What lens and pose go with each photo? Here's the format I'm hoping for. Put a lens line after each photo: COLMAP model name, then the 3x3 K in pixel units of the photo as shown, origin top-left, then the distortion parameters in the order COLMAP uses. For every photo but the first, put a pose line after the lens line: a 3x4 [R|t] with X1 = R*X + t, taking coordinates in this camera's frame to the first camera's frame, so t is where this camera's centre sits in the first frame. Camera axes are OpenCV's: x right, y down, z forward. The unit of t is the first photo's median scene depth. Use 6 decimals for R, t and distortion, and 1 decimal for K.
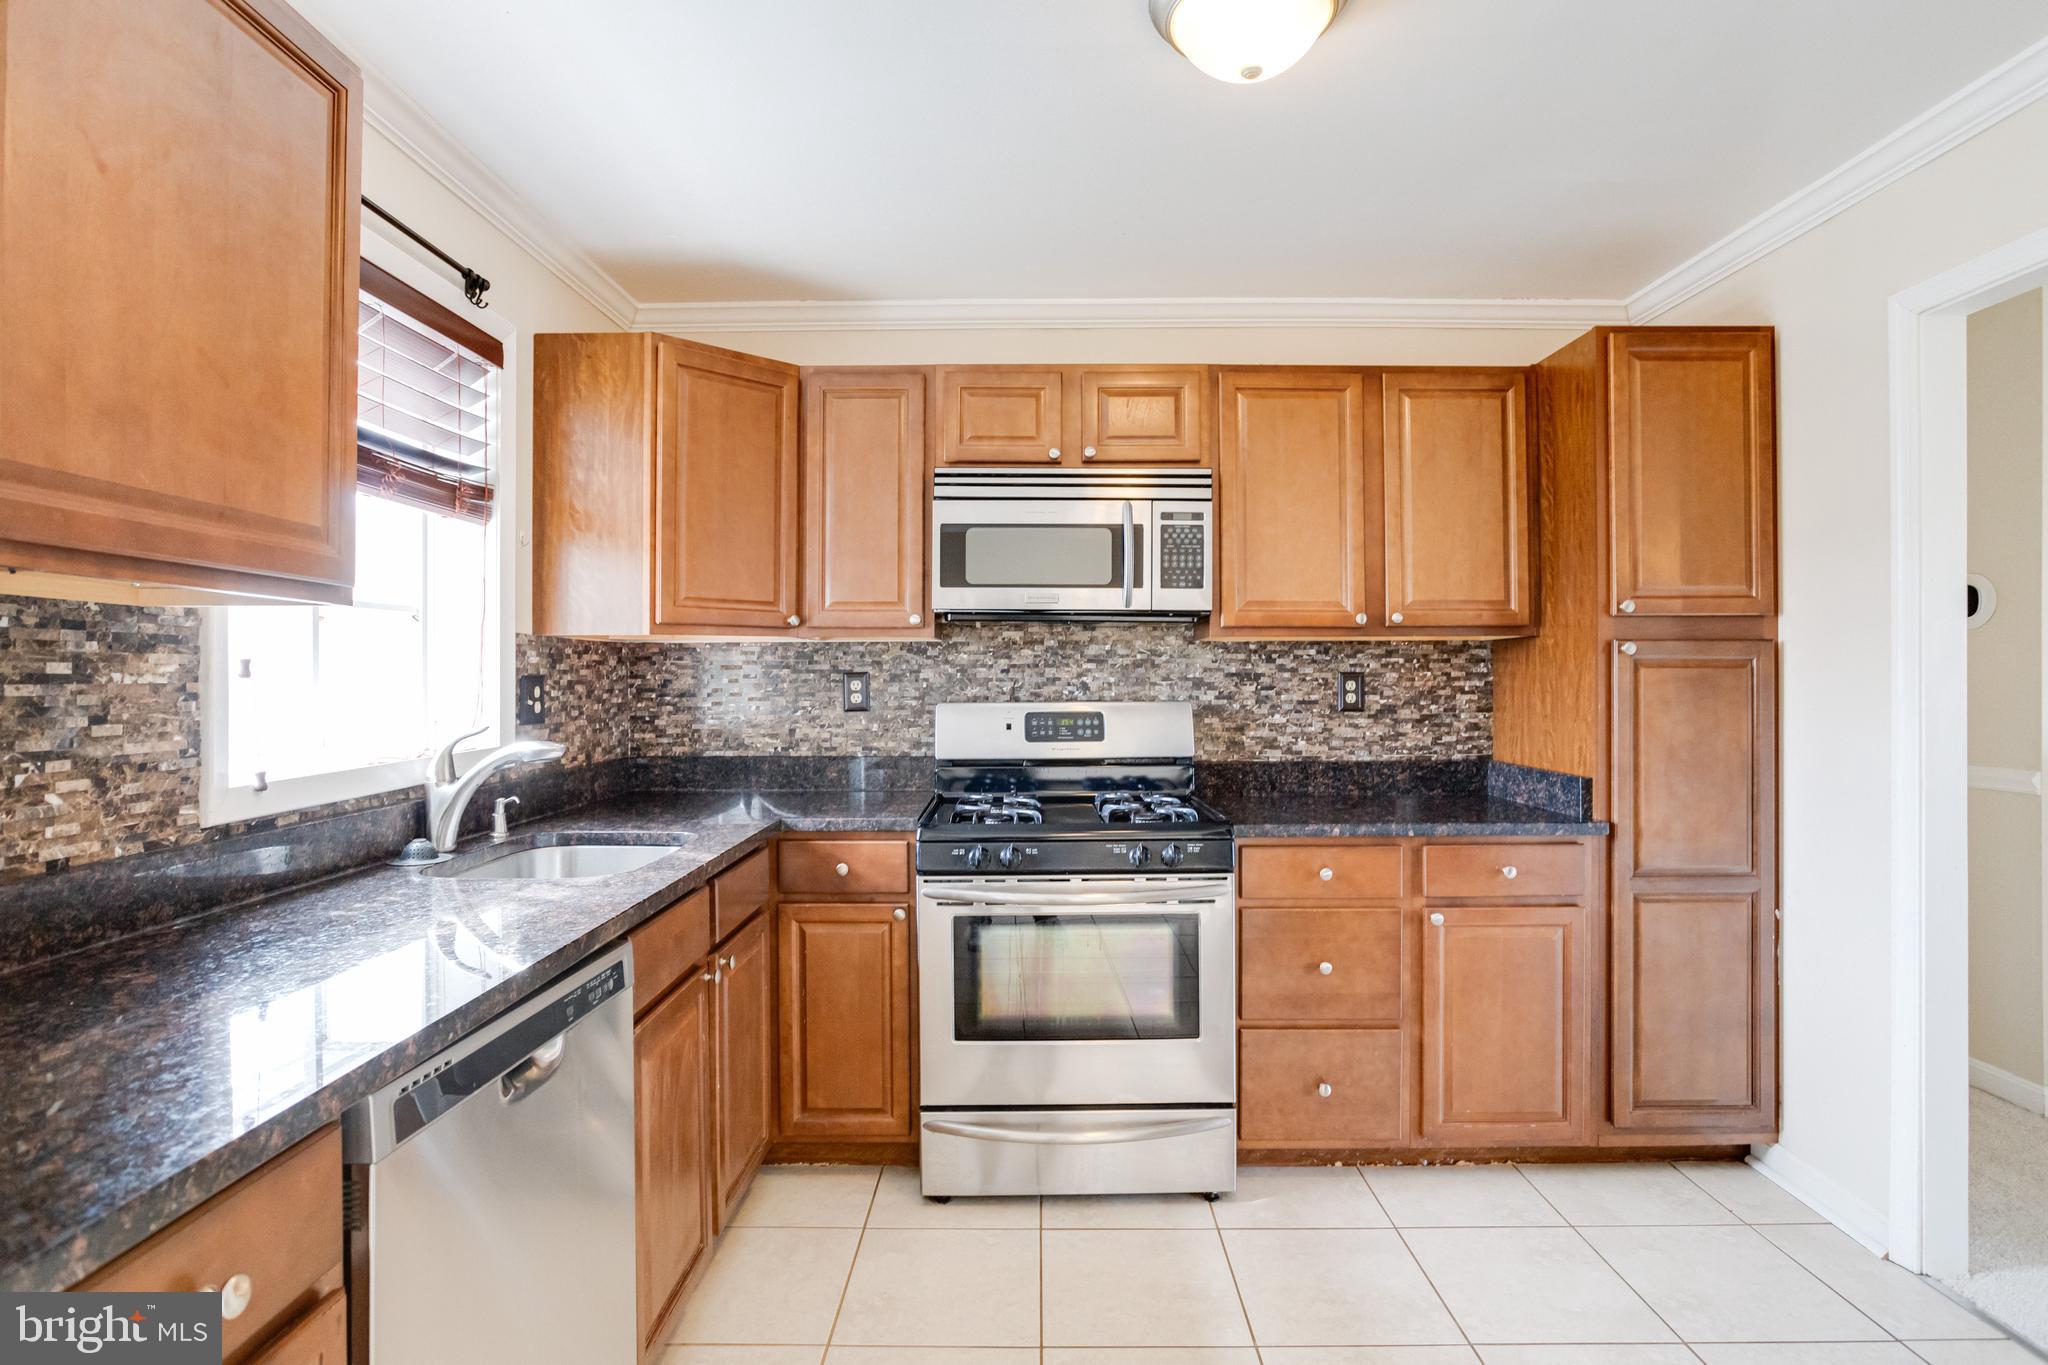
lens RADIAL K [[1030.9, 0, 1024.0], [0, 1030.9, 682.5], [0, 0, 1]] dist [-0.047324, 0.028206]
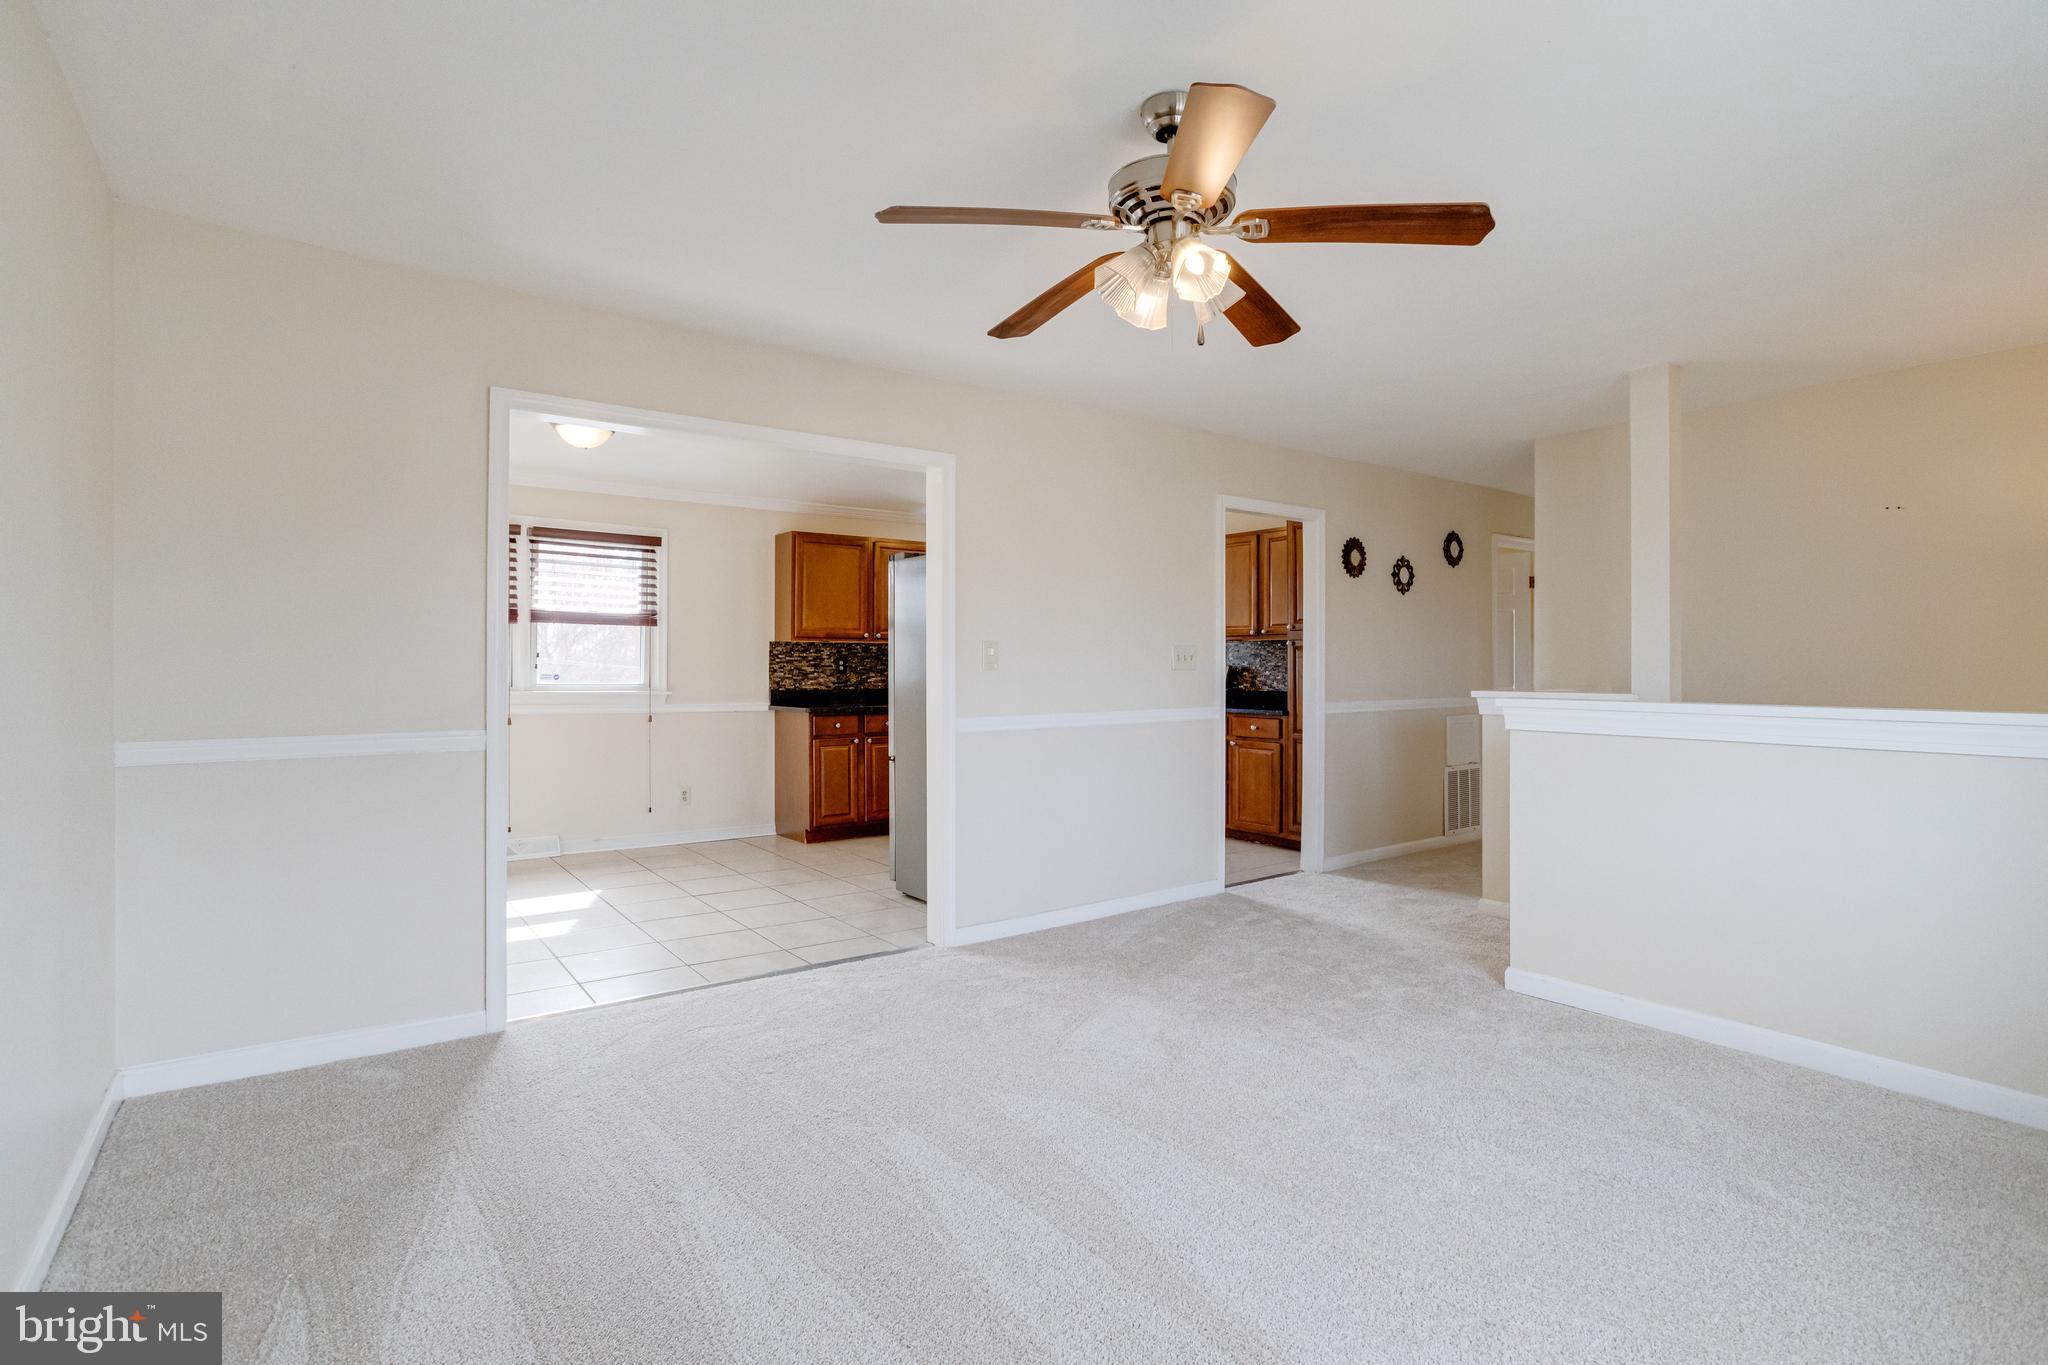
lens RADIAL K [[1030.9, 0, 1024.0], [0, 1030.9, 682.5], [0, 0, 1]] dist [-0.047324, 0.028206]
pose [[0.590716, 0.014959, -0.806741, 2.145346], [-0.002738, 0.999860, 0.016535, 0.022751], [0.806875, -0.007559, 0.590674, -1.004125]]
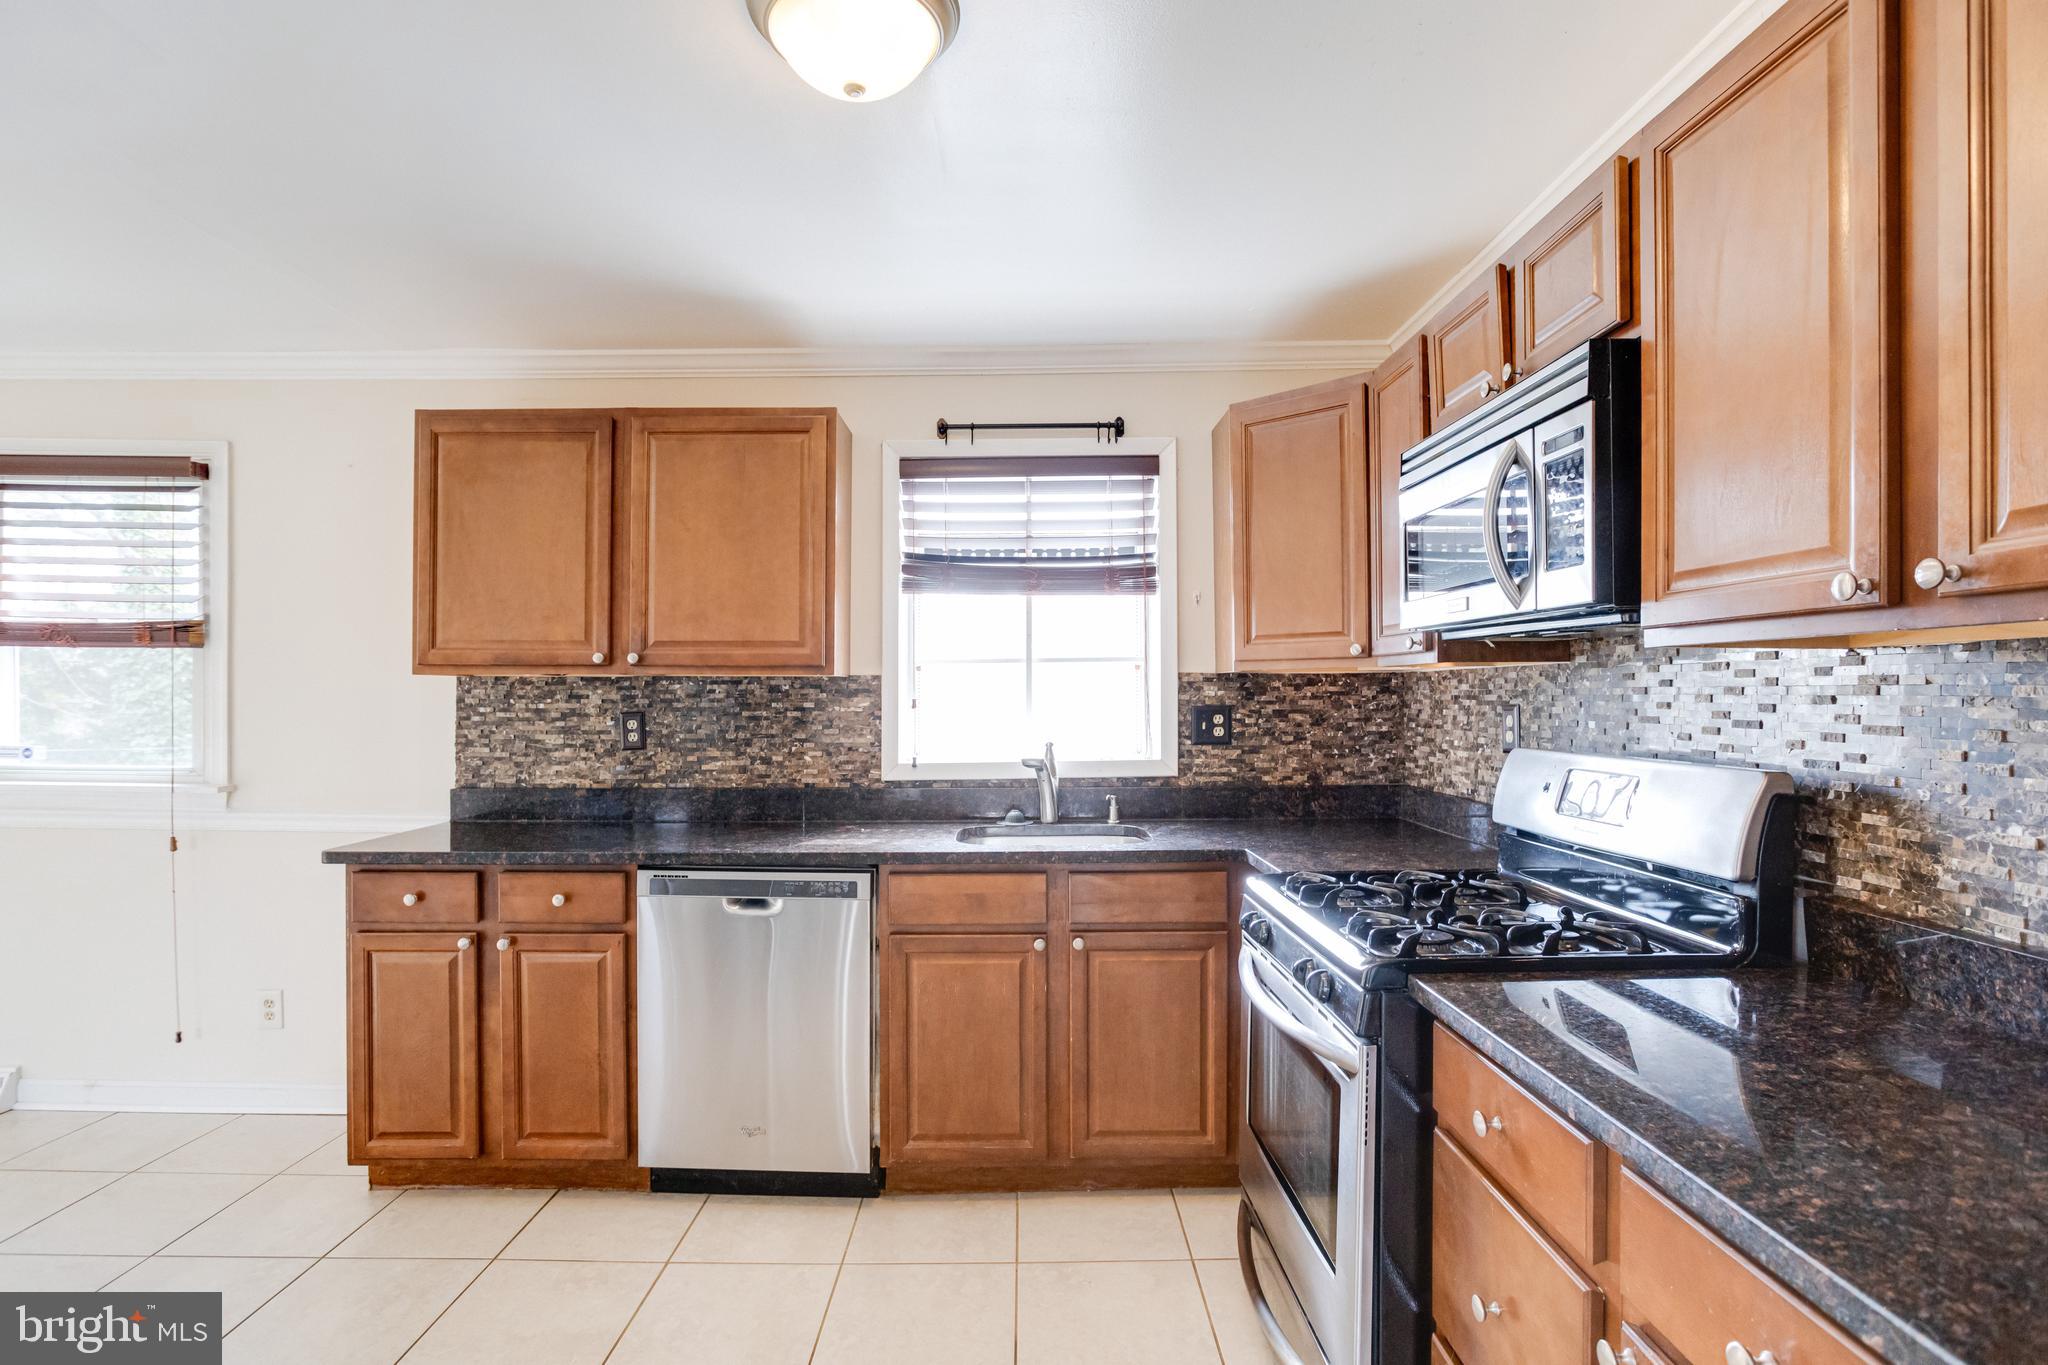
lens RADIAL K [[1030.9, 0, 1024.0], [0, 1030.9, 682.5], [0, 0, 1]] dist [-0.047324, 0.028206]
pose [[0.007482, -0.008888, -0.999933, 0.737301], [-0.002200, 0.999958, -0.008905, -0.022535], [0.999970, 0.002267, 0.007462, 0.723683]]
